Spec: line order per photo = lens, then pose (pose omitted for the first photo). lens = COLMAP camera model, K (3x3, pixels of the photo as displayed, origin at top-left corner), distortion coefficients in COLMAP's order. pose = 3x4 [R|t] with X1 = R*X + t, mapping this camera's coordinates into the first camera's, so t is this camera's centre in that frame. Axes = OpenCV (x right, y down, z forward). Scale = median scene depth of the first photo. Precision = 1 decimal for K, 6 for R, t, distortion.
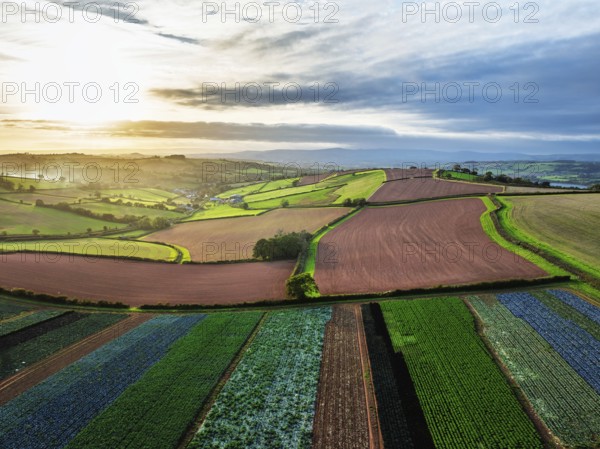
lens RADIAL K [[455.7, 0, 304.3], [0, 455.7, 225.7], [0, 0, 1]] dist [-0.035761, -0.000080]
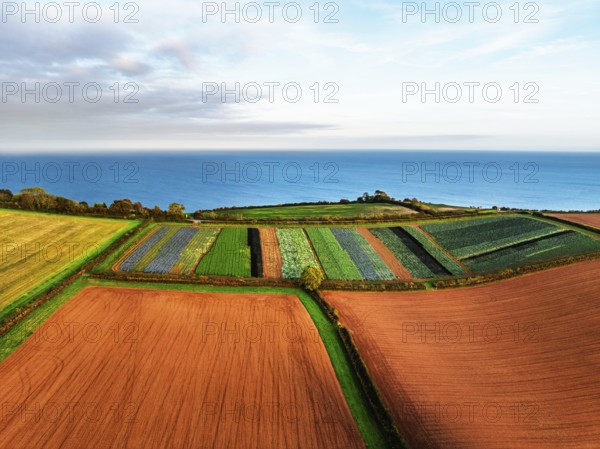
lens RADIAL K [[438.8, 0, 300.0], [0, 438.8, 224.5], [0, 0, 1]] dist [-0.038448, 0.010104]
pose [[-0.980911, 0.029950, -0.192137, 0.082693], [-0.035330, 0.944175, 0.327545, -0.132798], [0.191221, 0.328081, -0.925093, 0.684289]]
